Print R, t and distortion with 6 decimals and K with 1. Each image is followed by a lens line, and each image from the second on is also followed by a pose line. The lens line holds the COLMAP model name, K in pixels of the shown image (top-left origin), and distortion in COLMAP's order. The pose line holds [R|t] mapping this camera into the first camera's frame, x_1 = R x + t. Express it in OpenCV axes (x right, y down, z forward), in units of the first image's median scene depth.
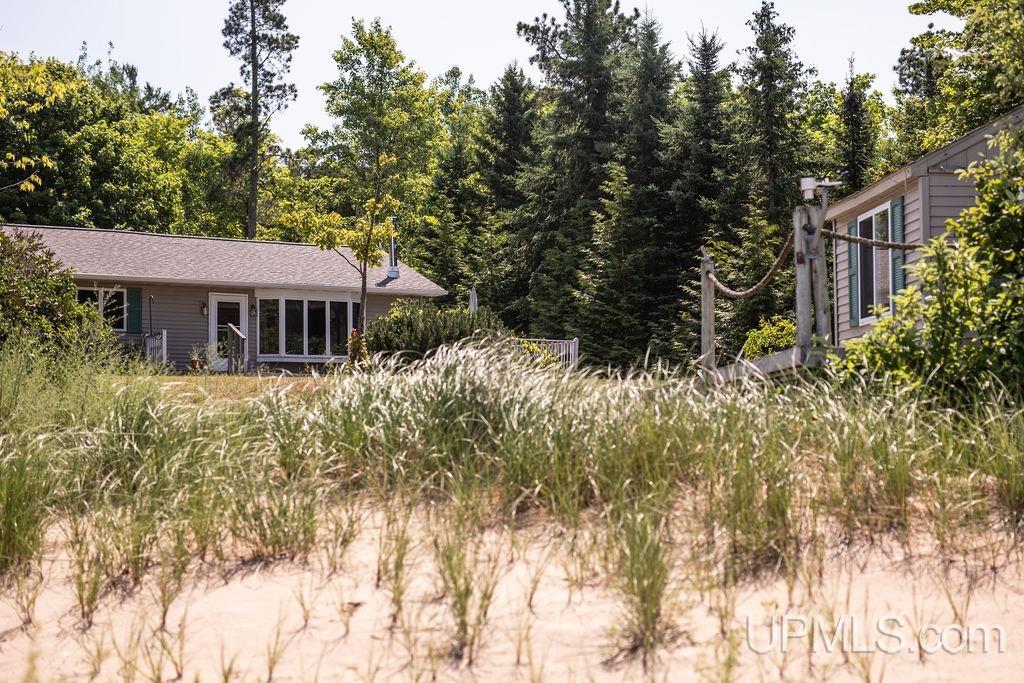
lens RADIAL K [[1463.0, 0, 538.1], [0, 1463.0, 307.9], [0, 0, 1]] dist [-0.007791, 0.015790]
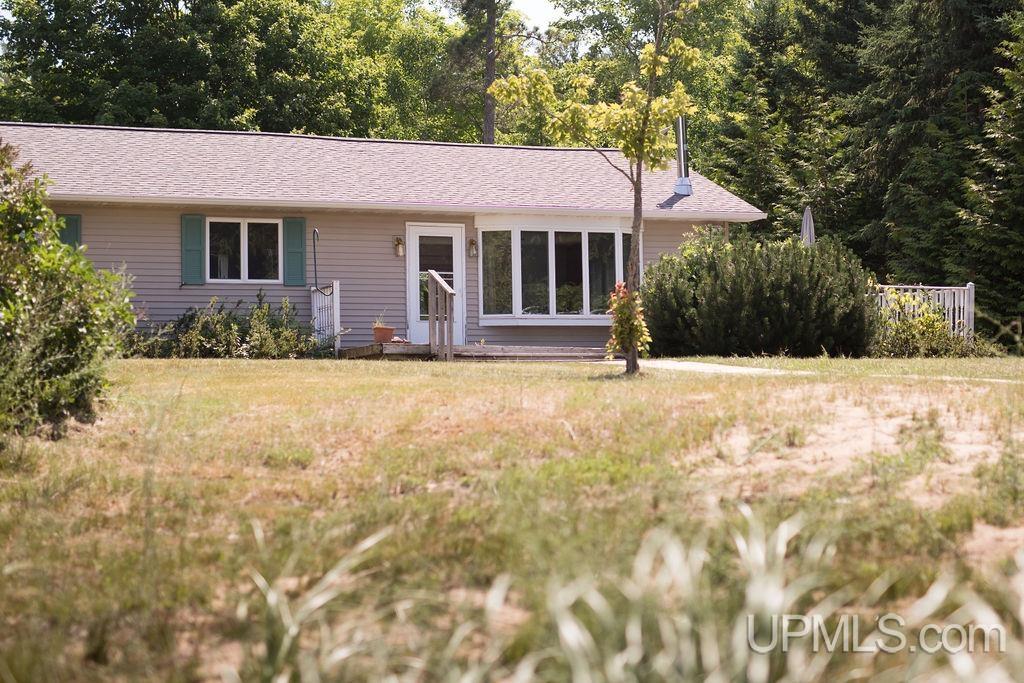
lens RADIAL K [[1463.0, 0, 538.1], [0, 1463.0, 307.9], [0, 0, 1]] dist [-0.007791, 0.015790]
pose [[0.981979, -0.008033, -0.188821, -0.036145], [0.017343, 0.998711, 0.047707, -0.002056], [0.188195, -0.050122, 0.980852, 0.312396]]
